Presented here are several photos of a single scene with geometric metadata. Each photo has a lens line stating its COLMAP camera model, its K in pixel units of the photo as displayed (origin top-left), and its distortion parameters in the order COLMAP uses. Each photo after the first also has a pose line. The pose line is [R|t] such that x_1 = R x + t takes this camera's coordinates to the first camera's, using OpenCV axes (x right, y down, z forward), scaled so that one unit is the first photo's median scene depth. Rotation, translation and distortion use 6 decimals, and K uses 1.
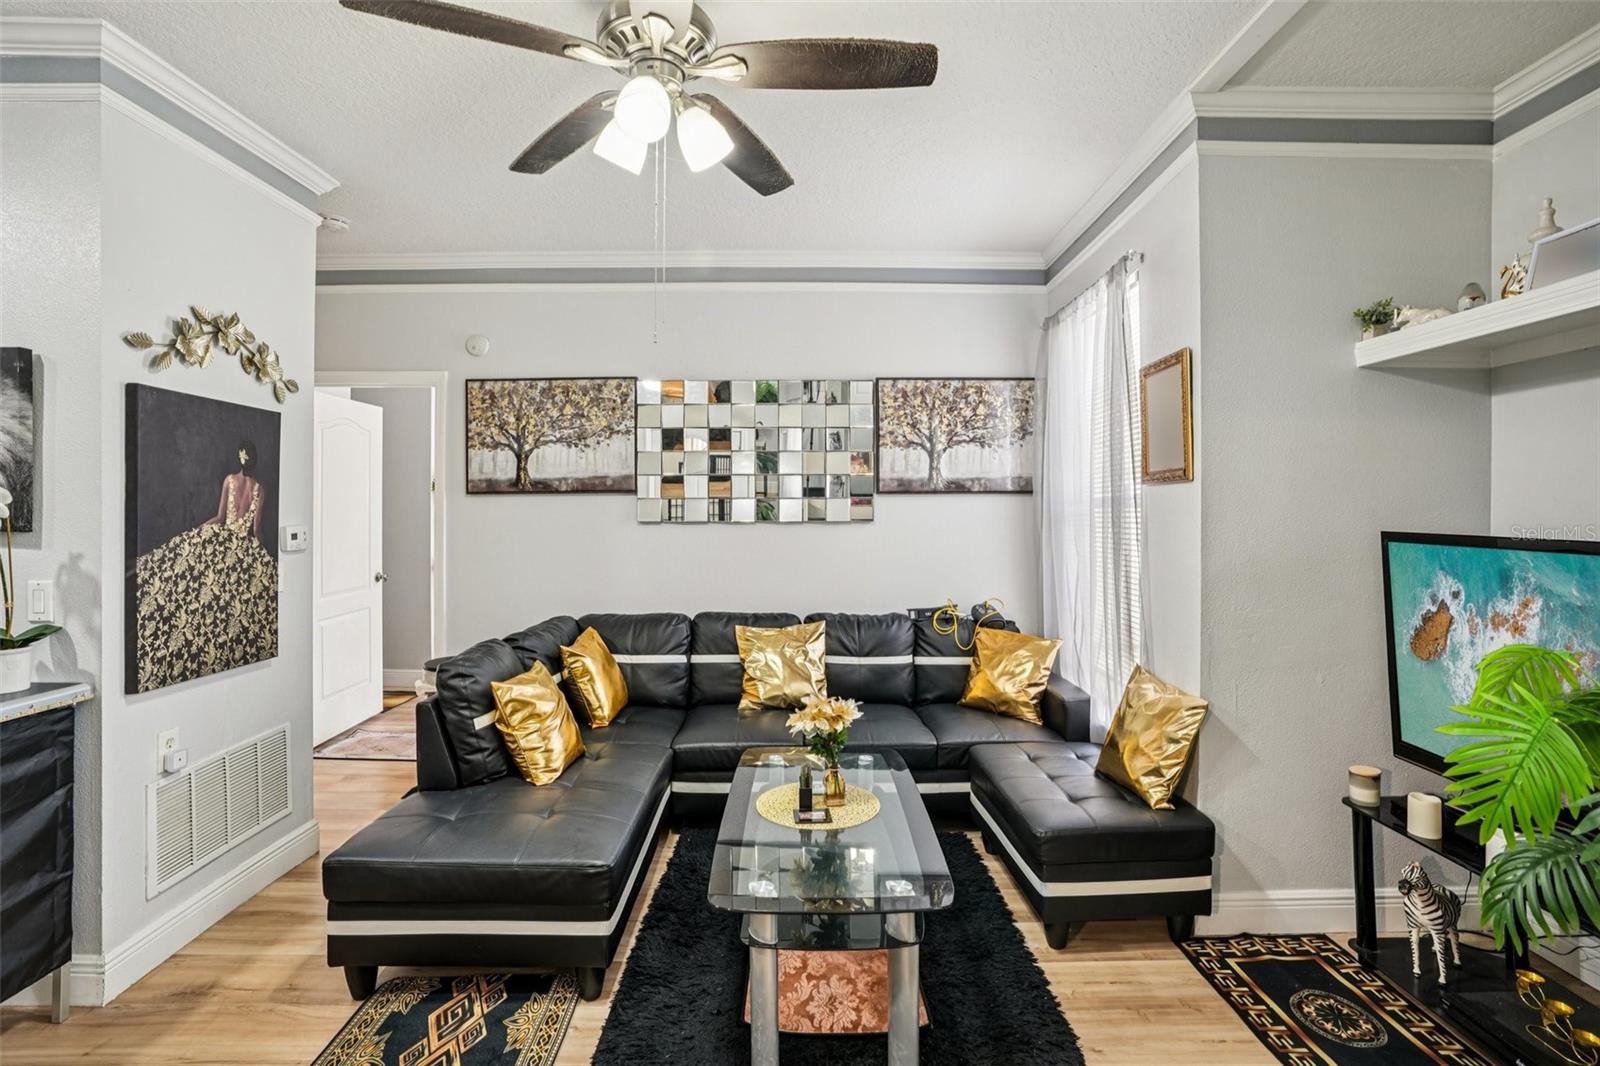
lens RADIAL K [[763.9, 0, 794.8], [0, 763.9, 507.5], [0, 0, 1]] dist [-0.055503, 0.019179]
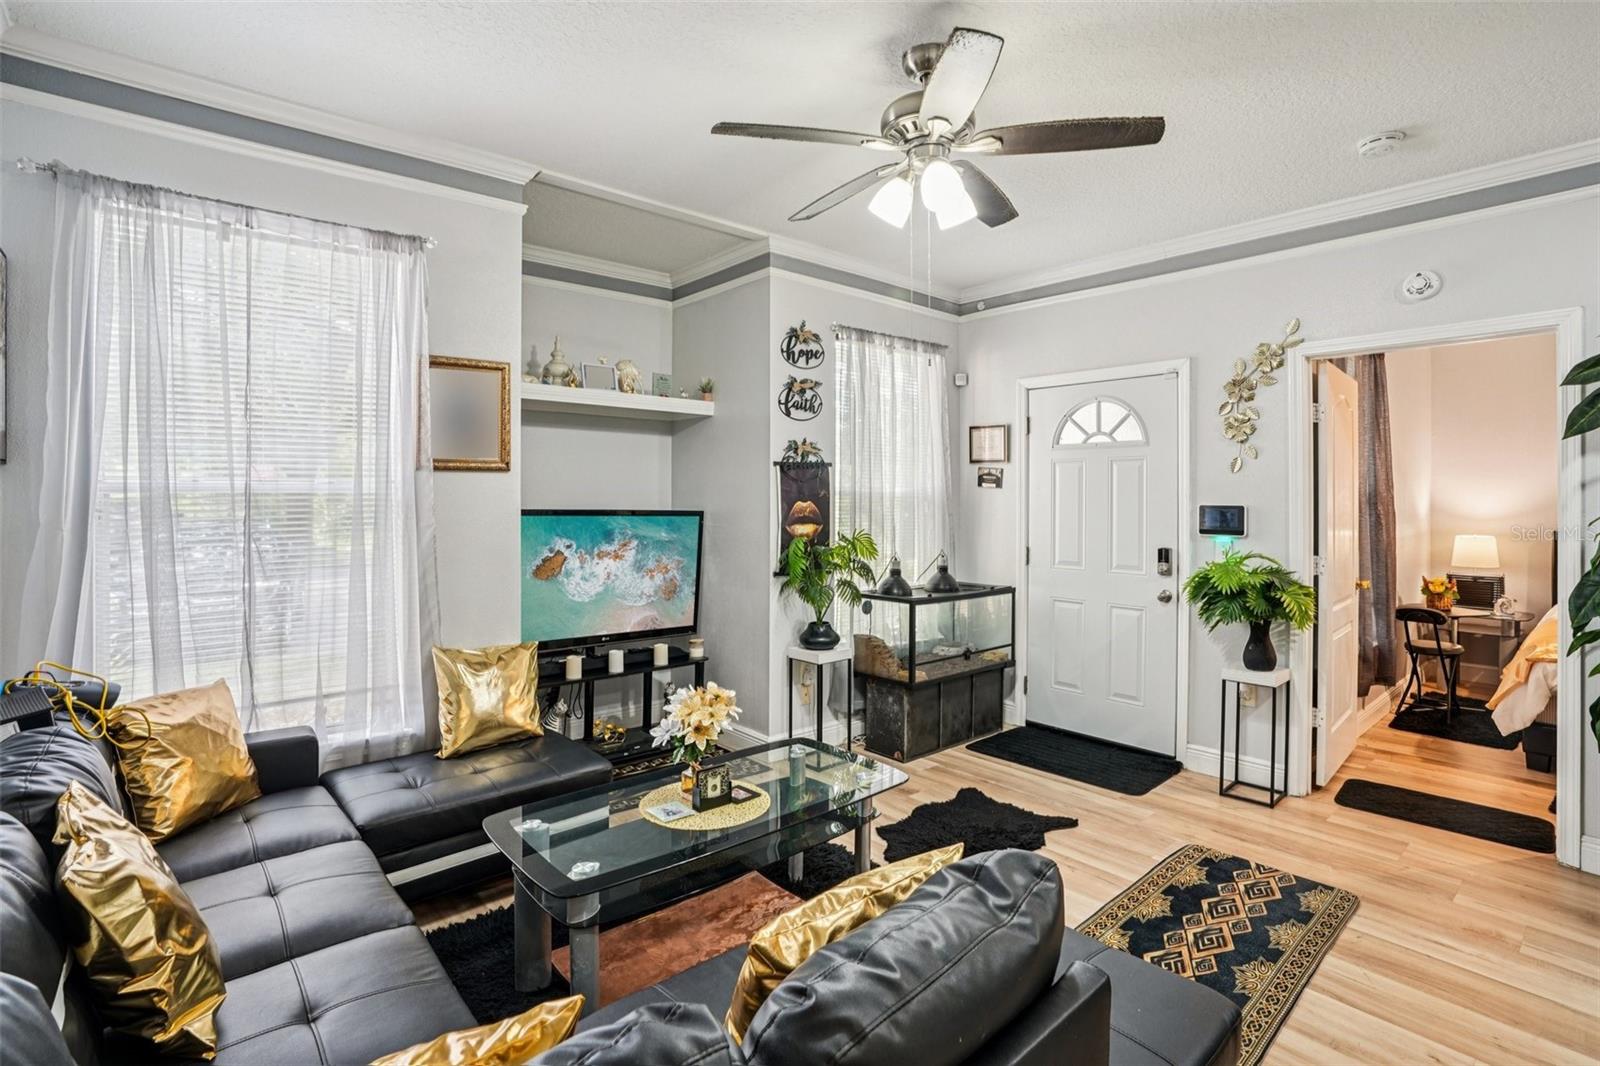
lens RADIAL K [[763.9, 0, 775.2], [0, 763.9, 513.0], [0, 0, 1]] dist [-0.055503, 0.019179]
pose [[-0.632702, -0.012392, 0.774296, -0.535796], [-0.003310, 0.999906, 0.013298, 0.010088], [-0.774388, 0.005851, -0.632684, 1.109518]]
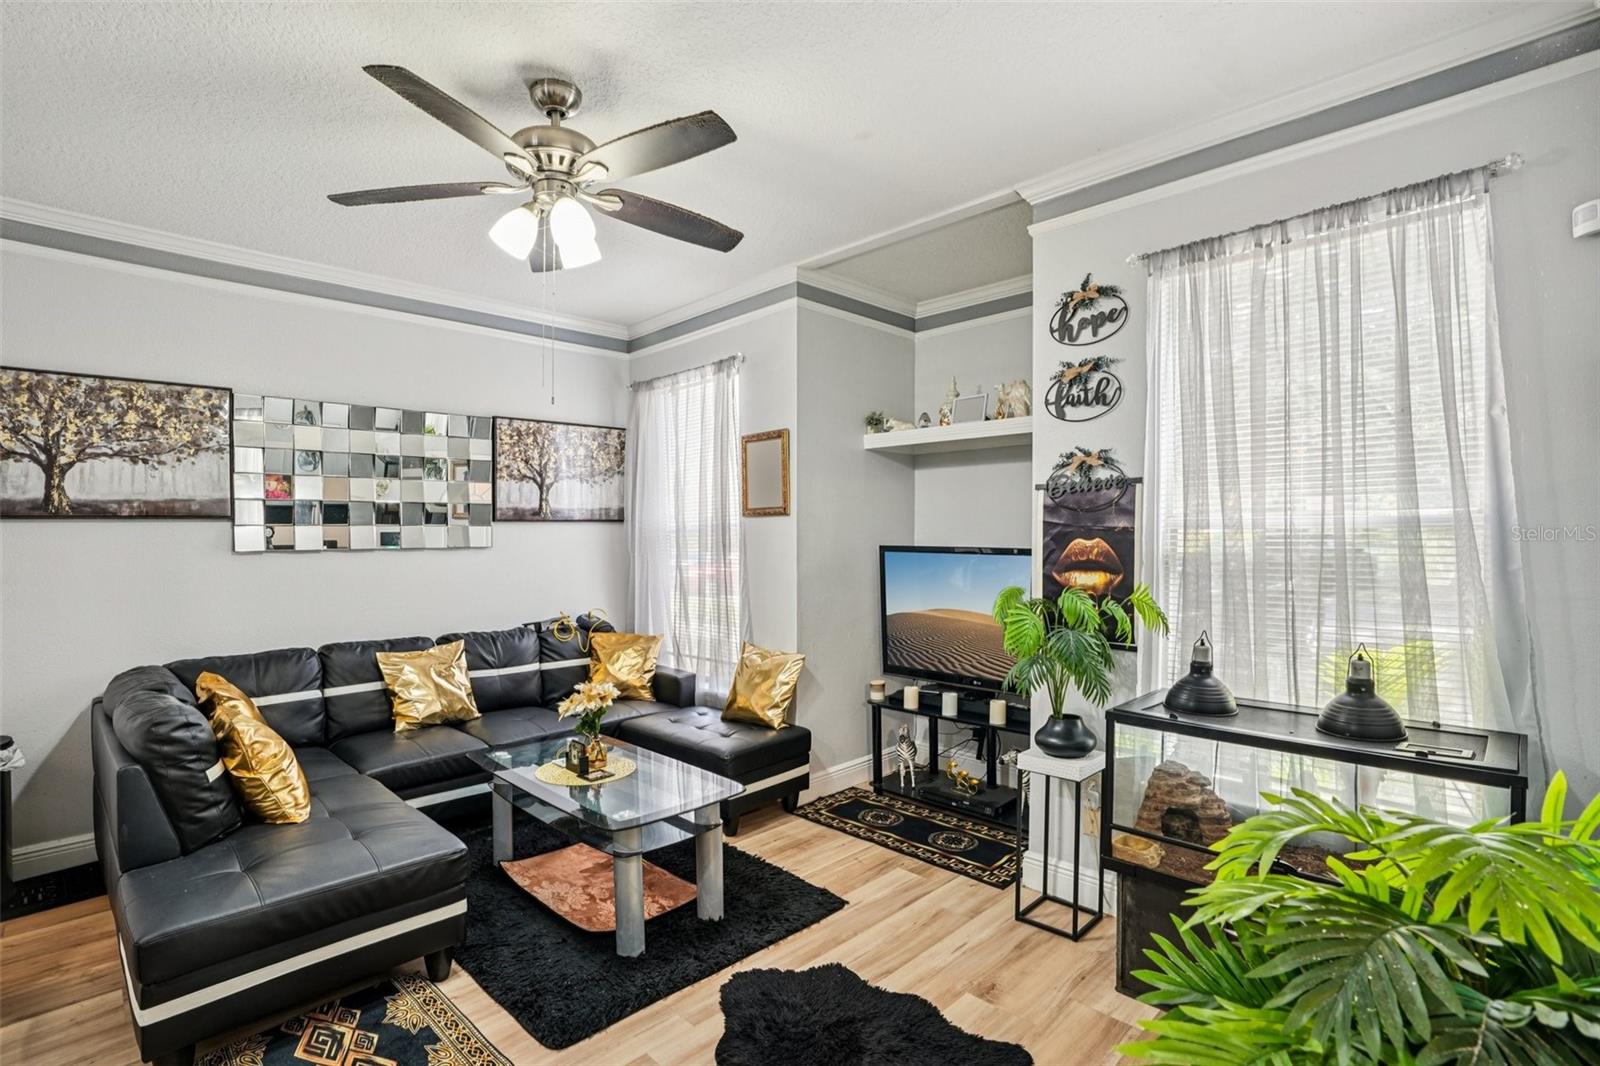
lens RADIAL K [[763.9, 0, 792.3], [0, 763.9, 542.6], [0, 0, 1]] dist [-0.055503, 0.019179]
pose [[0.711695, -0.012670, 0.702374, -0.430483], [0.004606, 0.999900, 0.013371, -0.000344], [-0.702473, -0.006281, 0.711682, -0.093378]]
